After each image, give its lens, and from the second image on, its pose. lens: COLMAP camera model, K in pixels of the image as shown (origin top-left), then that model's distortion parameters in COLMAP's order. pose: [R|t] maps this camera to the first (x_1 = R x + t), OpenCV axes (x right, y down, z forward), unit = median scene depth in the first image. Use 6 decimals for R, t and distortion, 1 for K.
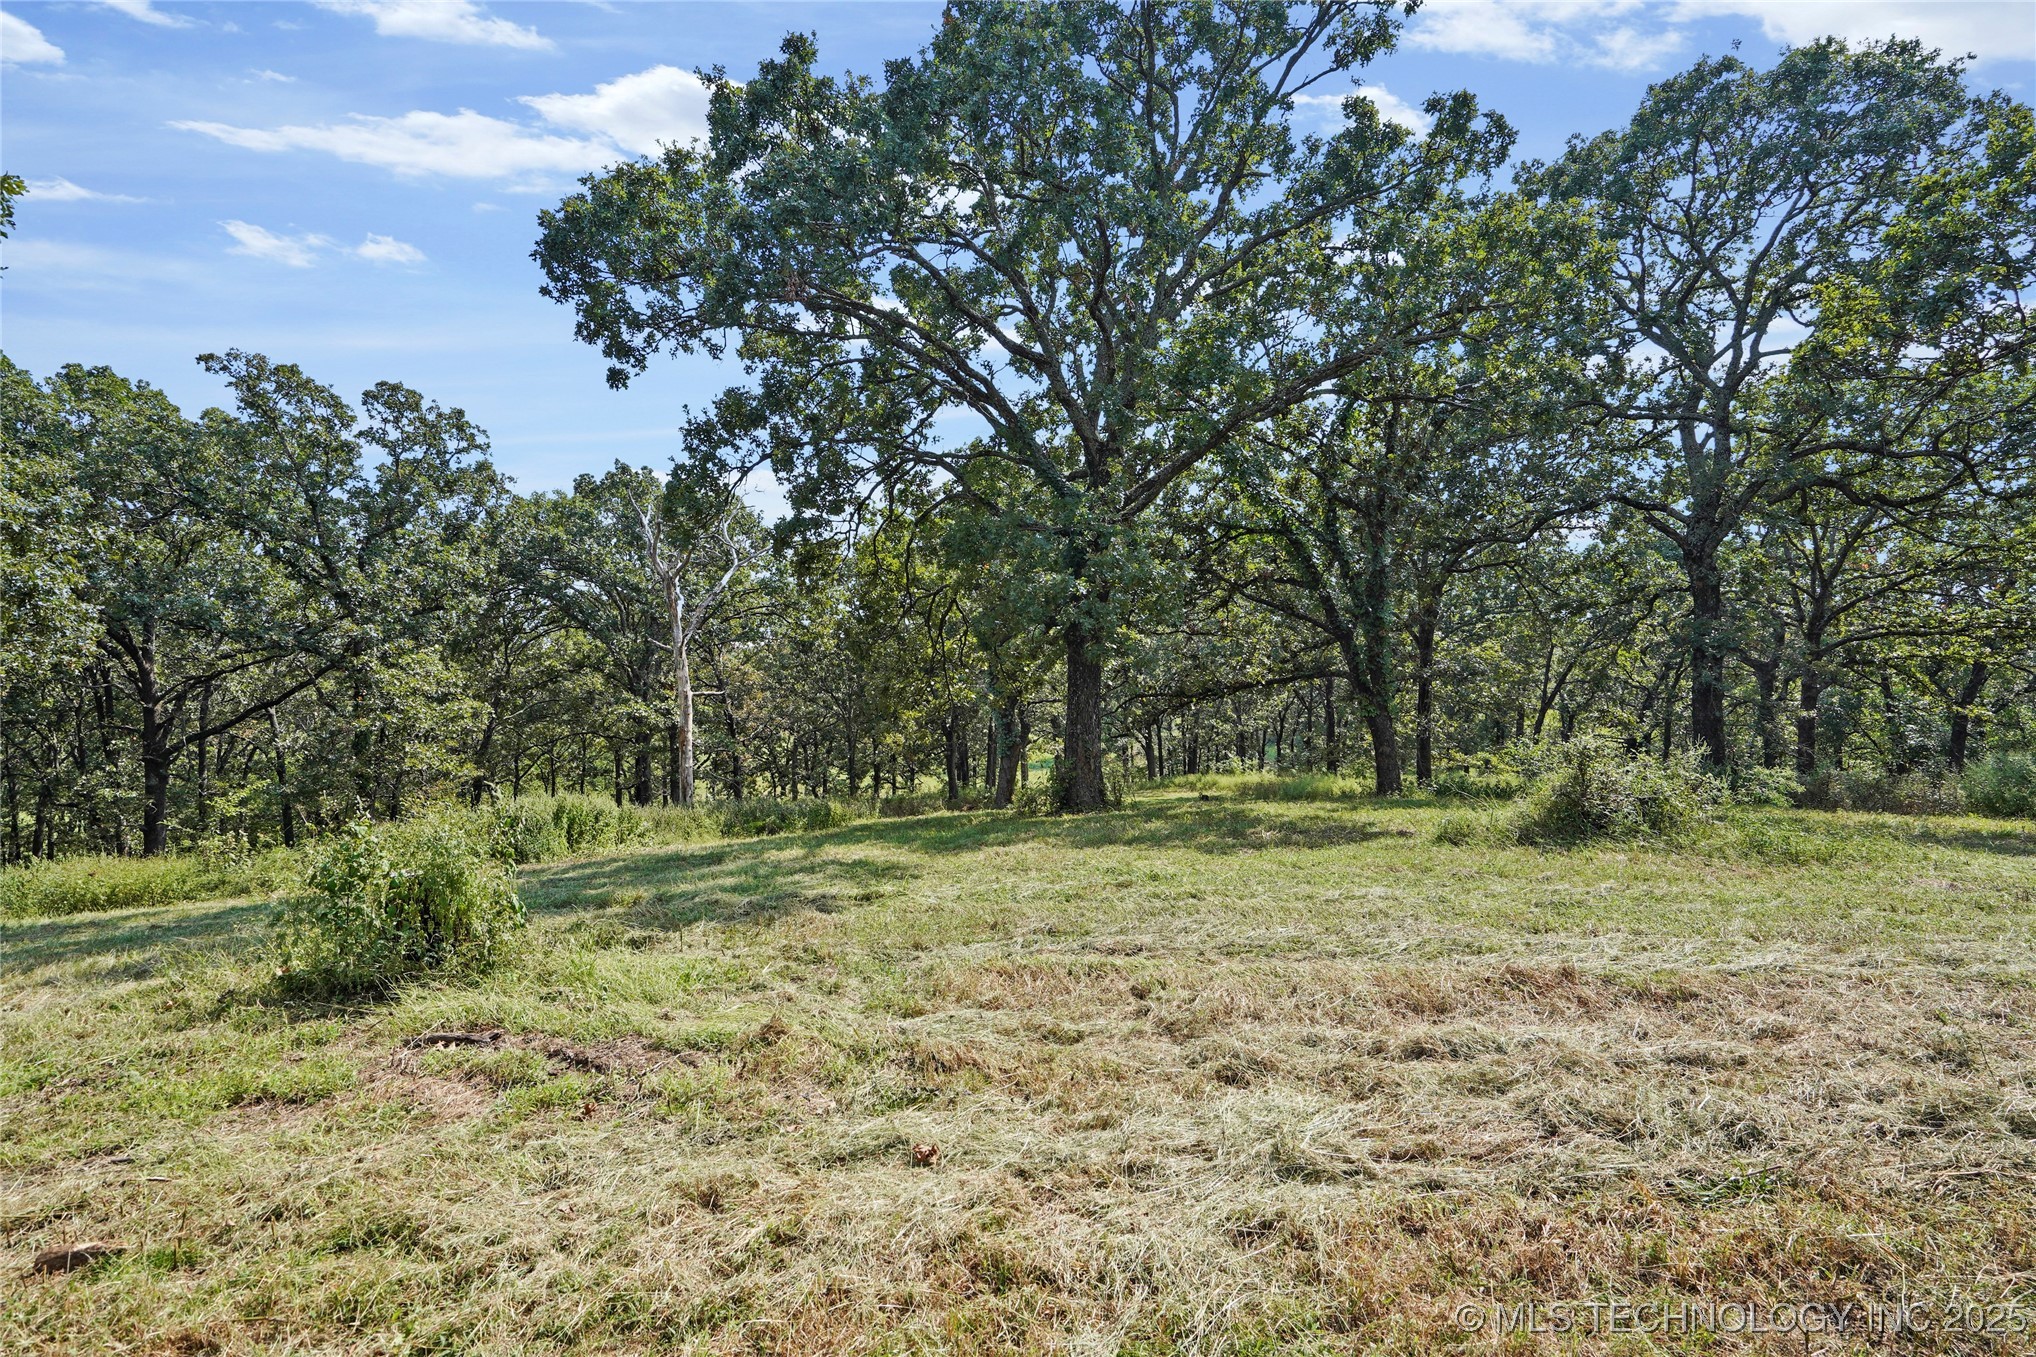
lens RADIAL K [[1110.2, 0, 1022.6], [0, 1110.2, 670.0], [0, 0, 1]] dist [0.017530, -0.001705]
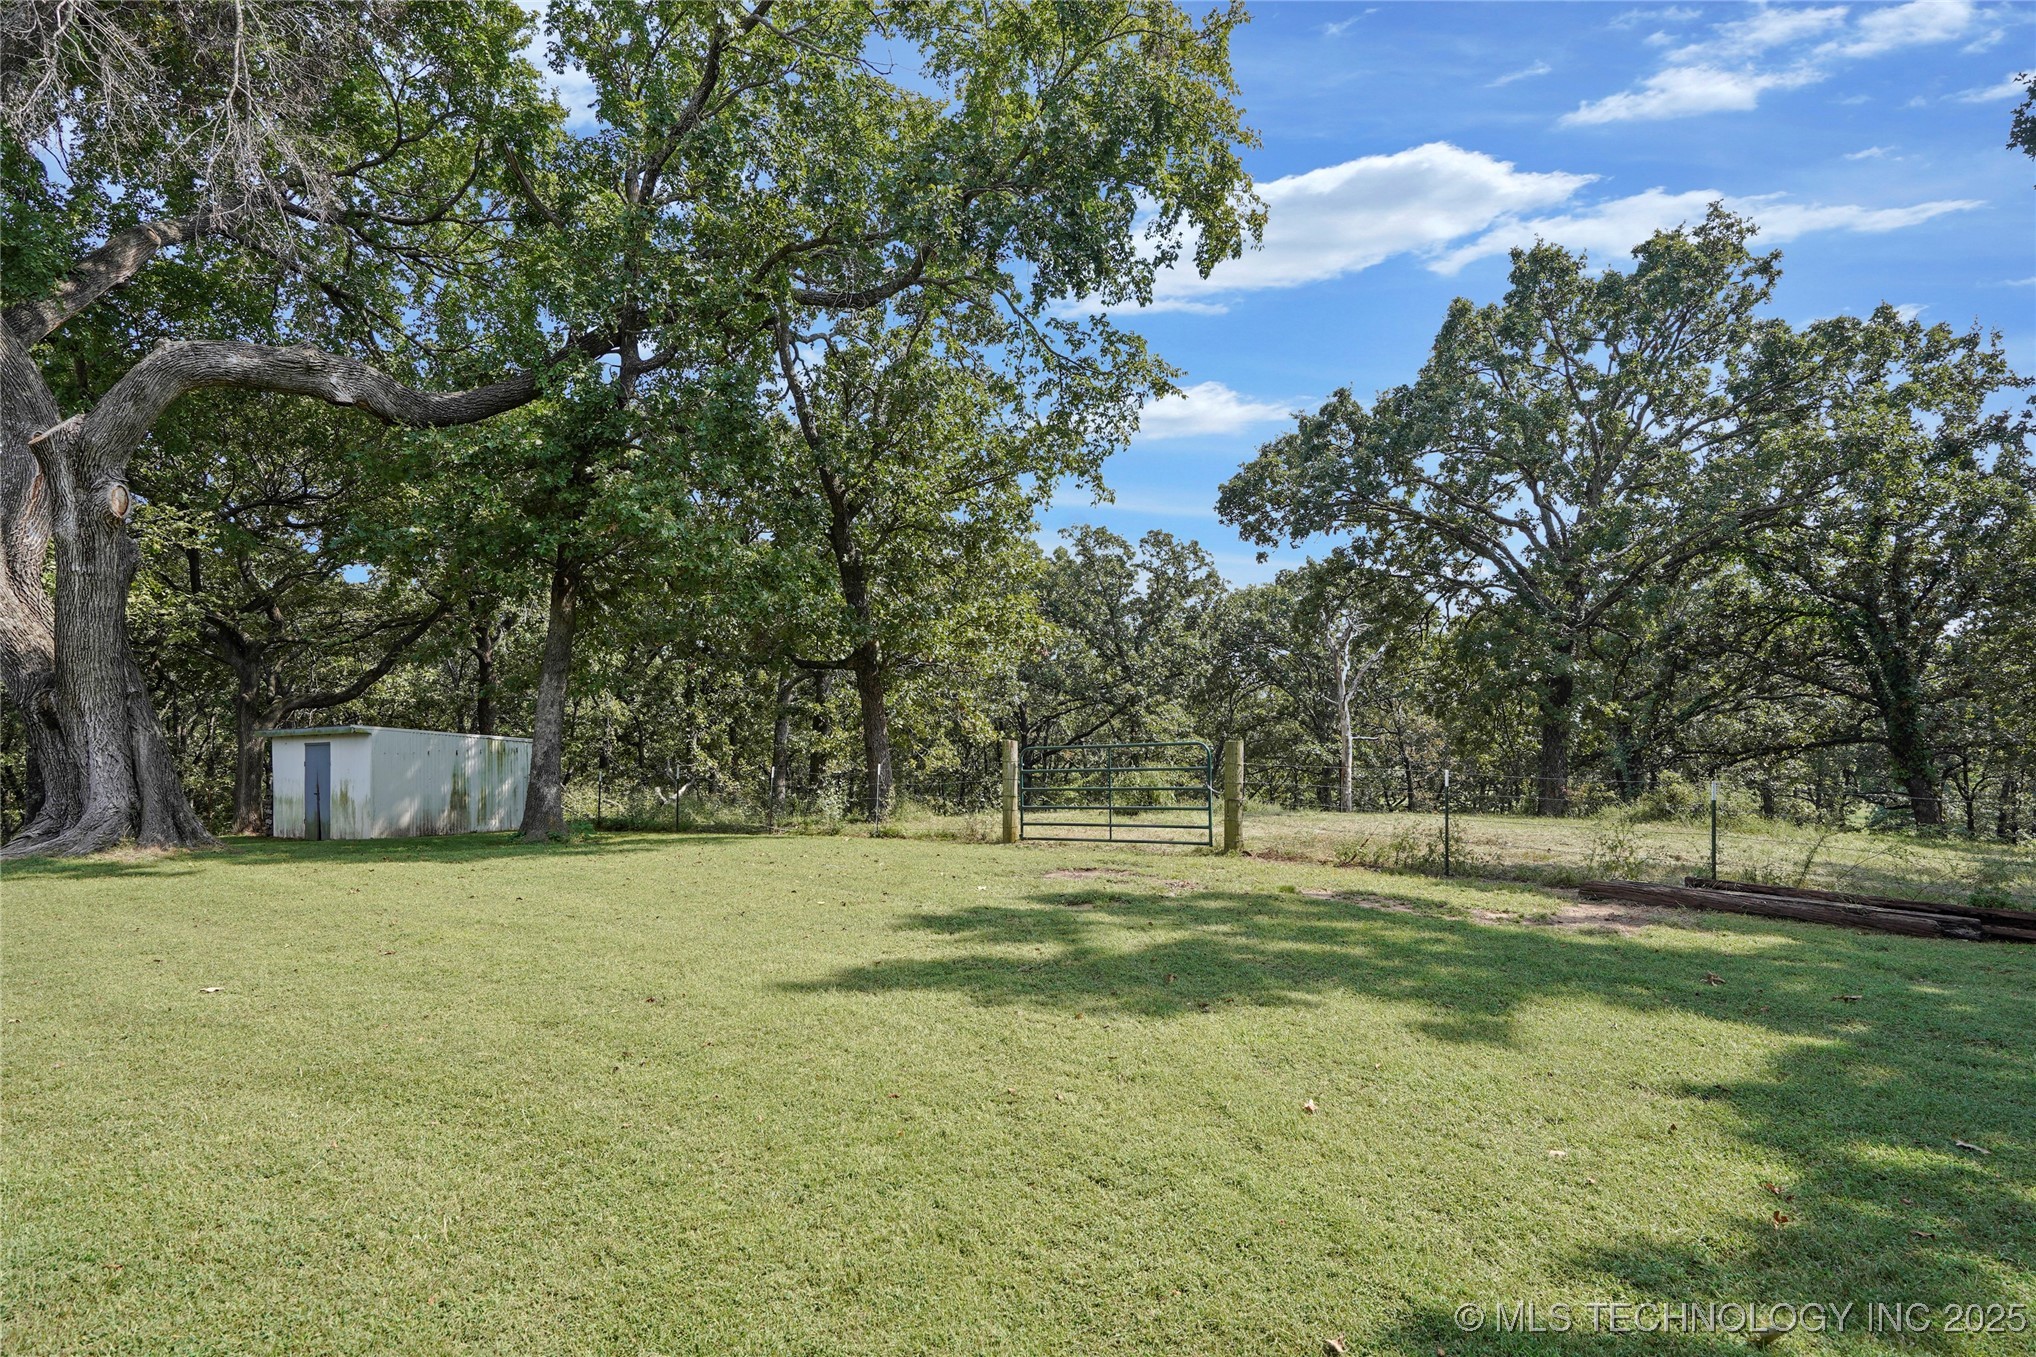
lens RADIAL K [[1110.2, 0, 1020.3], [0, 1110.2, 673.9], [0, 0, 1]] dist [0.017530, -0.001705]
pose [[0.802605, 0.001223, -0.596509, 0.193250], [-0.023648, 0.999277, -0.029770, -0.006995], [0.596042, 0.037999, 0.802054, -0.323249]]
